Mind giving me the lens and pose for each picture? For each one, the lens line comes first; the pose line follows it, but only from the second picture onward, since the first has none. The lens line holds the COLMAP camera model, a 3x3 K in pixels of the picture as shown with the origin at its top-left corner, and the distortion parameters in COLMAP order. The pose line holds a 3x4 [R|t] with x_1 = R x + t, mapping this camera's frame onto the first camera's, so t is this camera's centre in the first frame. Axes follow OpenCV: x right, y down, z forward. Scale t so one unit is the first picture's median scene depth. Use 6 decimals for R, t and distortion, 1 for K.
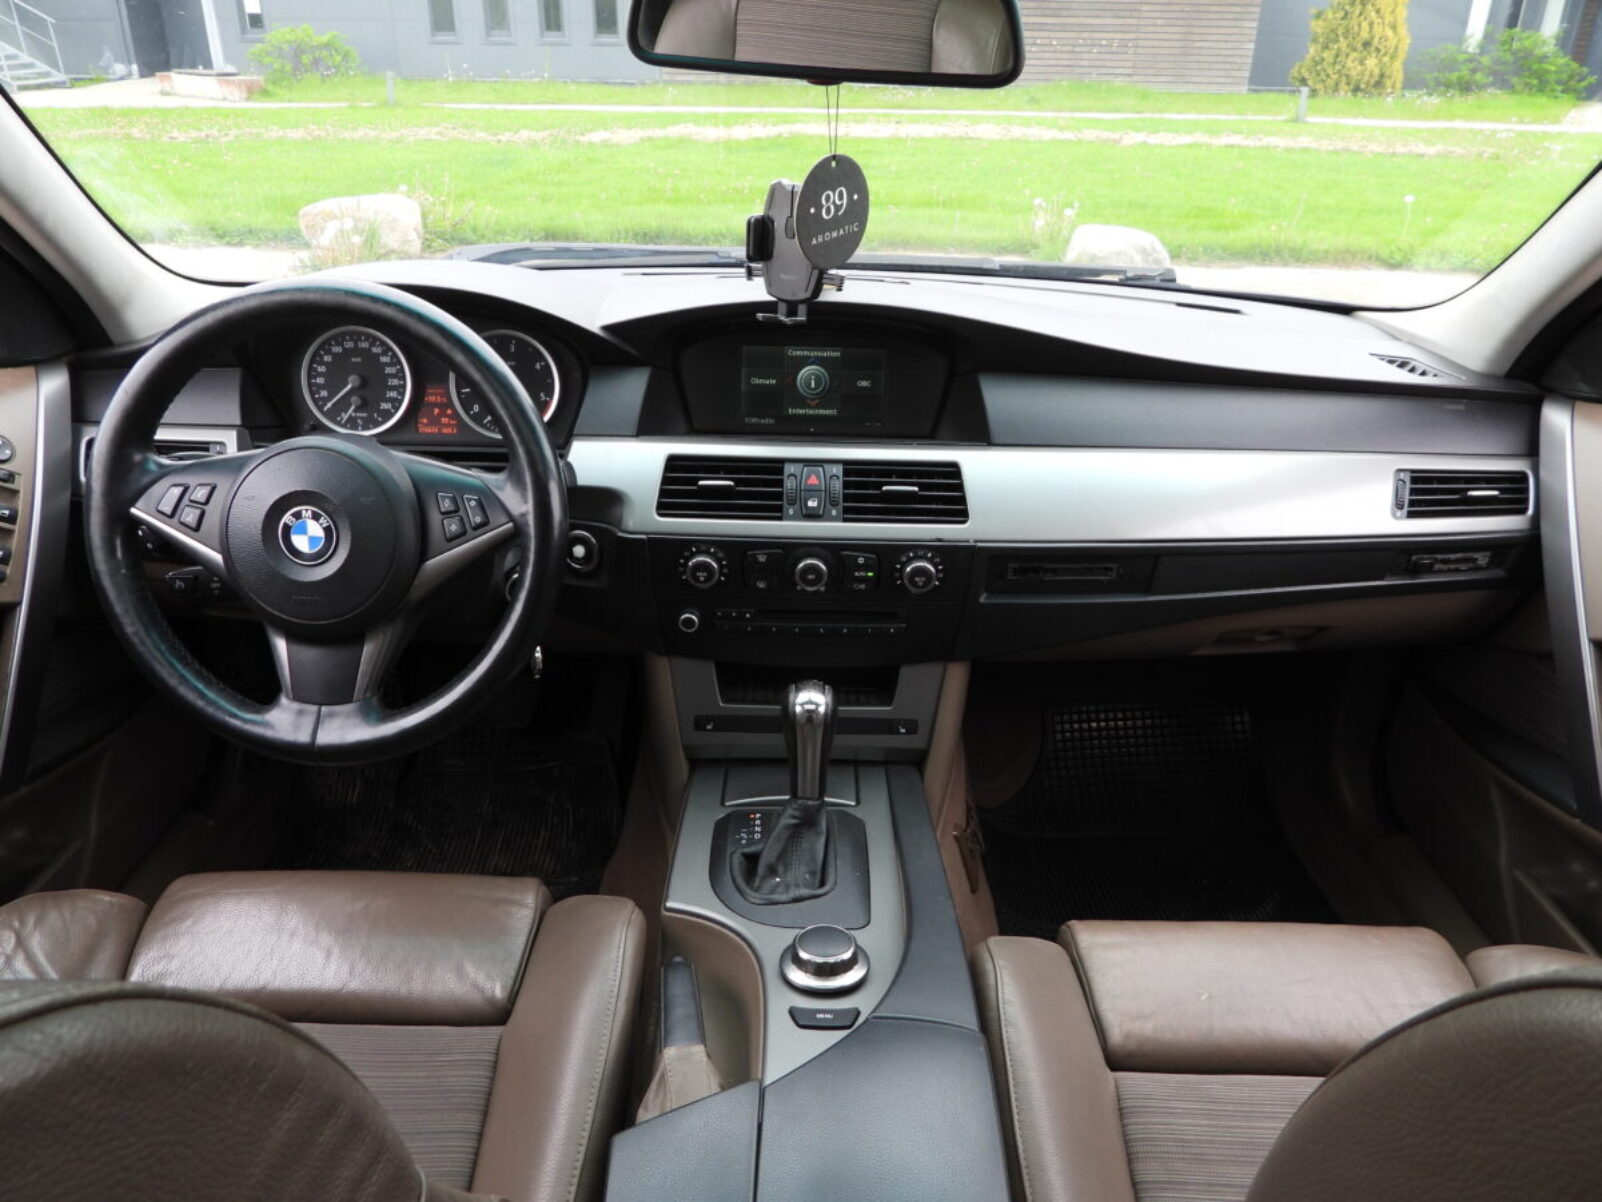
lens RADIAL K [[1151.4, 0, 801.0], [0, 1151.4, 601.0], [0, 0, 1]] dist [-0.021235, 0.001418]
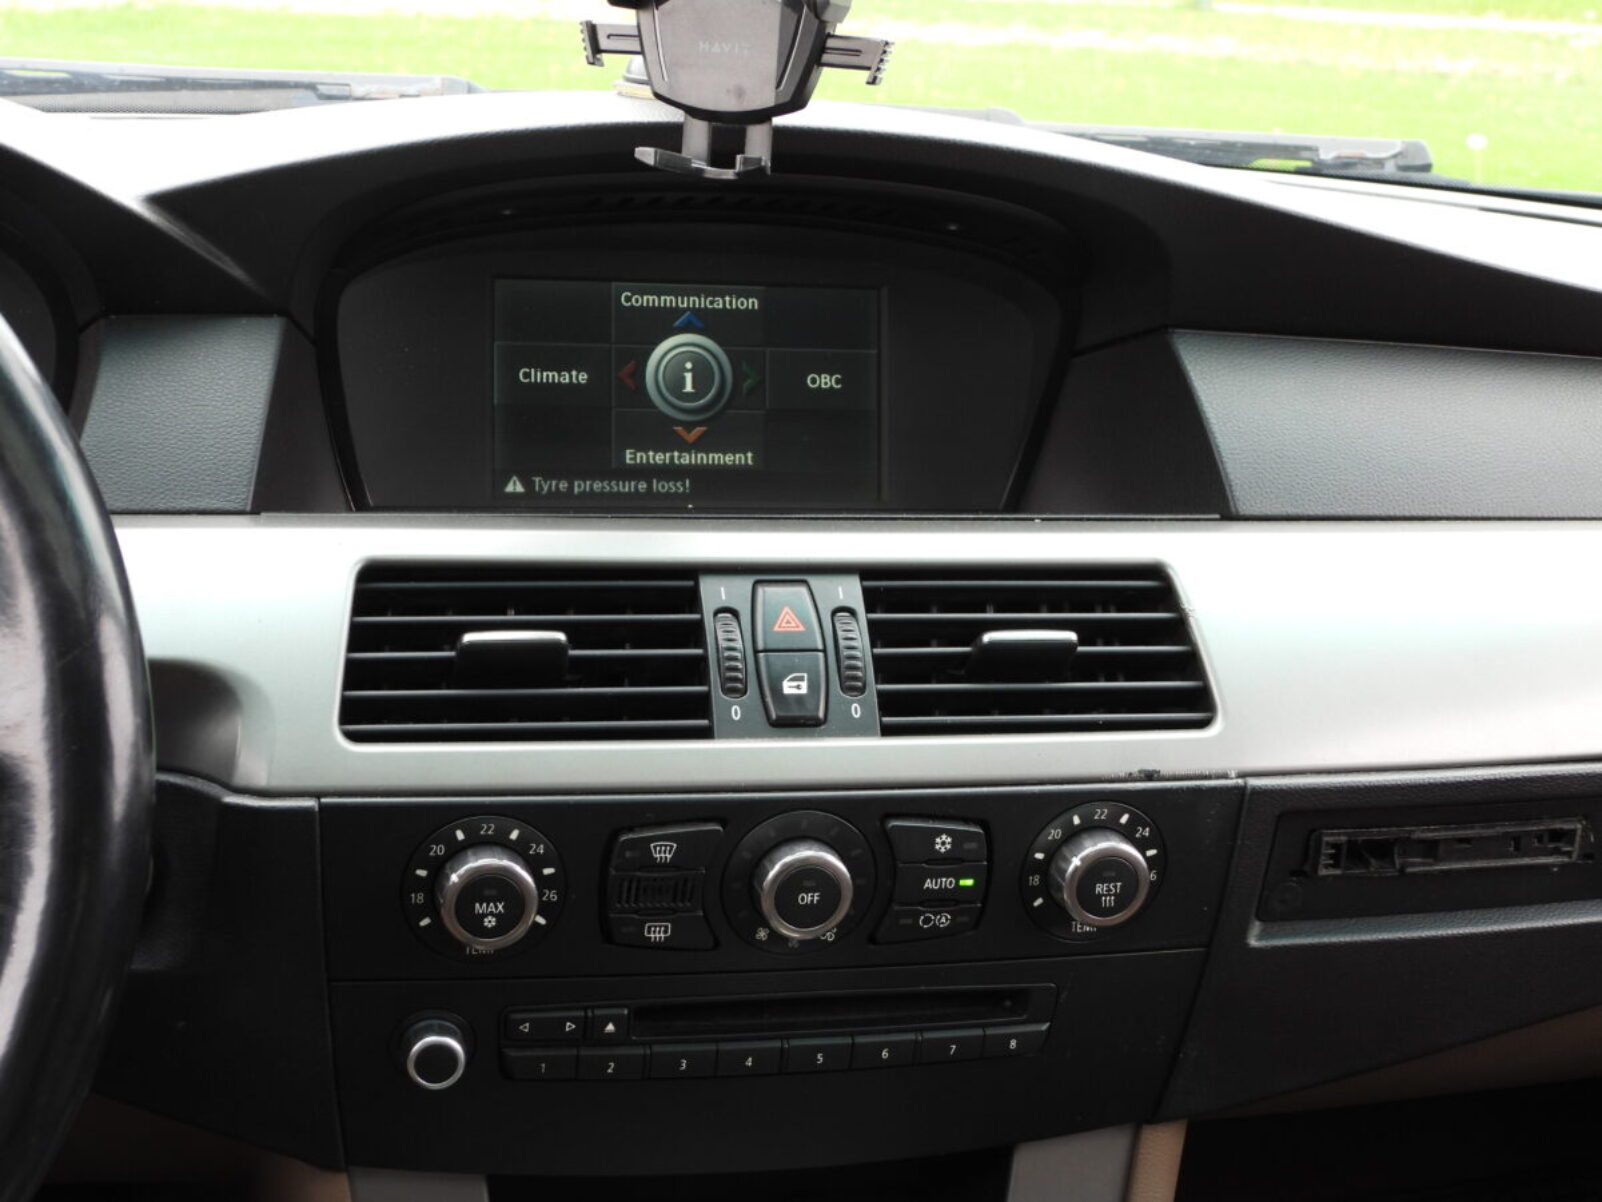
lens RADIAL K [[2552.8, 0, 801.0], [0, 2552.8, 601.0], [0, 0, 1]] dist [-0.024890, -0.019414]
pose [[0.970713, -0.027009, 0.238719, -0.168516], [0.066309, 0.985183, -0.158172, 0.011472], [-0.230910, 0.169369, 0.958120, 0.253366]]
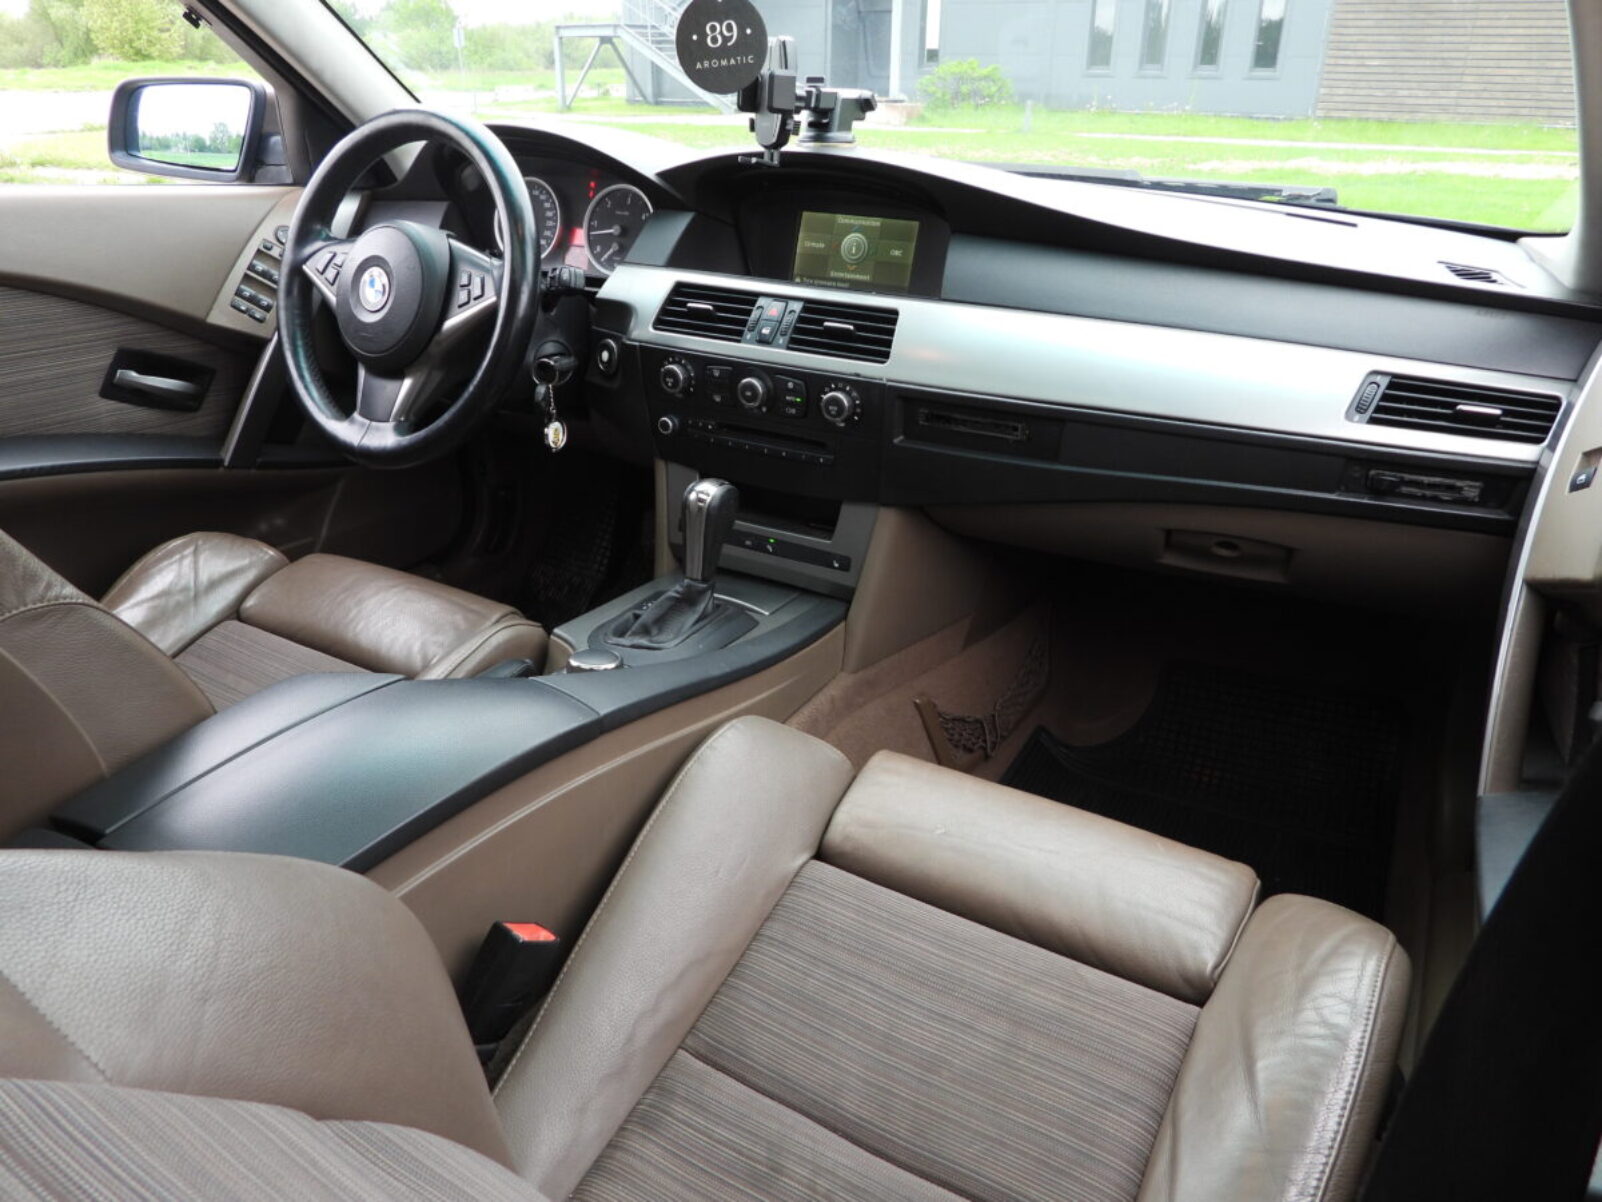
lens RADIAL K [[1151.4, 0, 801.0], [0, 1151.4, 601.0], [0, 0, 1]] dist [-0.021235, 0.001418]
pose [[0.866048, 0.204237, -0.456342, 0.596034], [-0.217406, 0.975783, 0.024120, 0.135690], [0.450217, 0.078323, 0.889477, 0.036846]]
